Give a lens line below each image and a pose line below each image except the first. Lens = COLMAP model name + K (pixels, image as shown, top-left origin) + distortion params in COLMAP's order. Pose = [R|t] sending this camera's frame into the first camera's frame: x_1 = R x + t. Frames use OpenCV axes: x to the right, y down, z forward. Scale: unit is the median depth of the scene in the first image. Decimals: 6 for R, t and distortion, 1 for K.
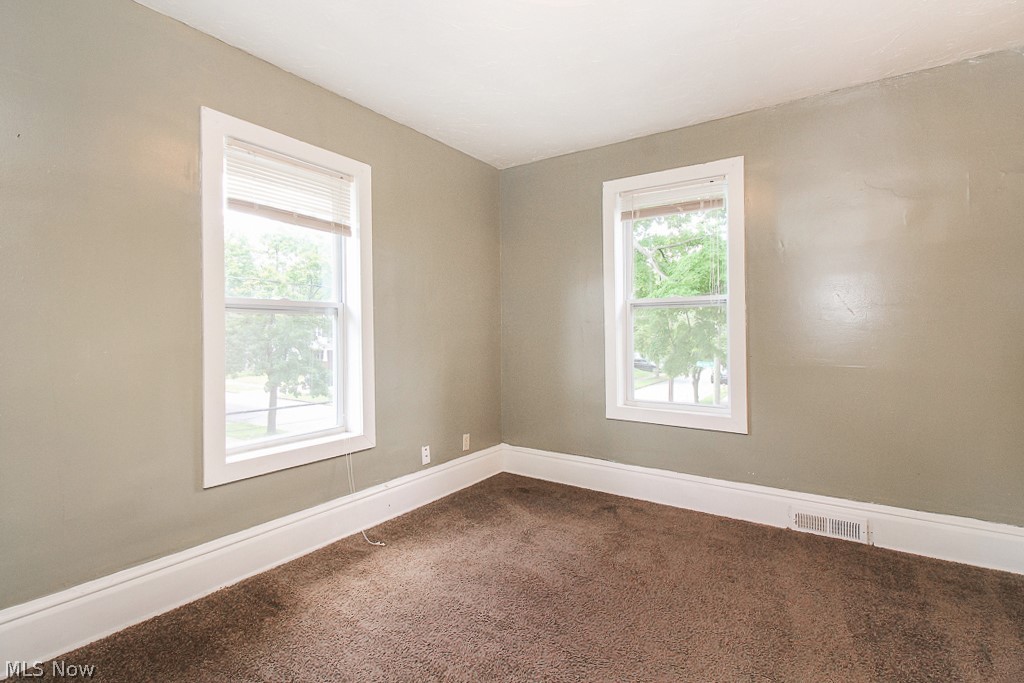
lens RADIAL K [[474.1, 0, 516.1], [0, 474.1, 332.3], [0, 0, 1]] dist [0.001417, -0.000039]
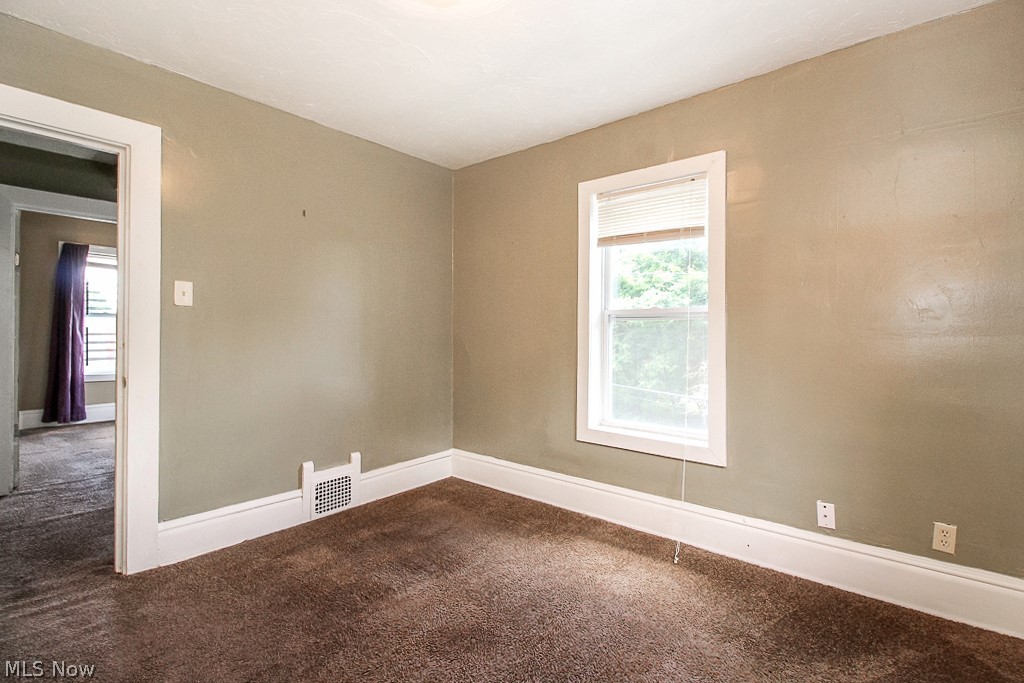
lens RADIAL K [[474.1, 0, 516.1], [0, 474.1, 332.3], [0, 0, 1]] dist [0.001417, -0.000039]
pose [[-0.093503, 0.004543, -0.995609, 0.660996], [-0.003385, 0.999982, 0.004881, -0.012576], [0.995613, 0.003827, -0.093486, 0.743463]]
